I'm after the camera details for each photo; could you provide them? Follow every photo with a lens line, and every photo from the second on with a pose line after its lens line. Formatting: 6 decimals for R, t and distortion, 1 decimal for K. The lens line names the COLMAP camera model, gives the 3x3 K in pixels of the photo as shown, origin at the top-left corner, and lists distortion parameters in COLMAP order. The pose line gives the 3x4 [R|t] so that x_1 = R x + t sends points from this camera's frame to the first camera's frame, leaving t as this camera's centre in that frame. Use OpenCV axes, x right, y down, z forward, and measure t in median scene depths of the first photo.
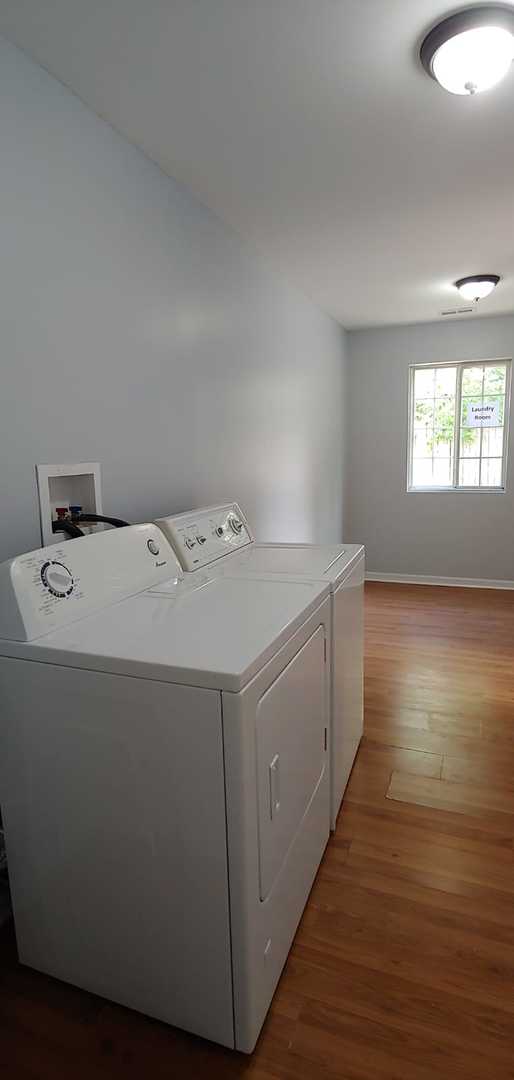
lens RADIAL K [[553.2, 0, 255.4], [0, 553.2, 520.9], [0, 0, 1]] dist [0.009496, -0.002425]
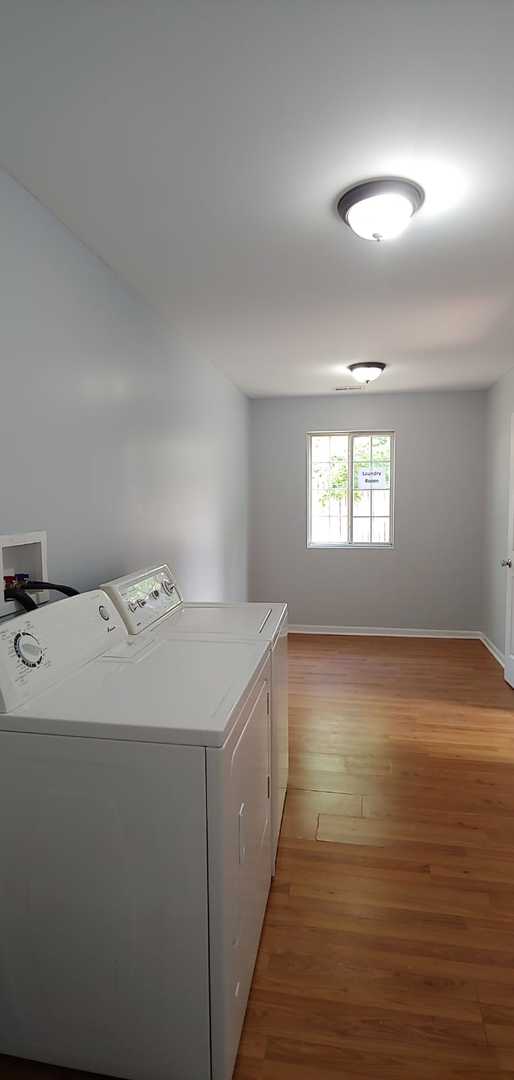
lens RADIAL K [[553.2, 0, 250.1], [0, 553.2, 515.9], [0, 0, 1]] dist [0.009496, -0.002425]
pose [[0.981418, 0.009509, 0.191645, -0.079288], [0.009226, 0.995278, -0.096629, -0.018564], [-0.191658, 0.096602, 0.976696, -0.067943]]
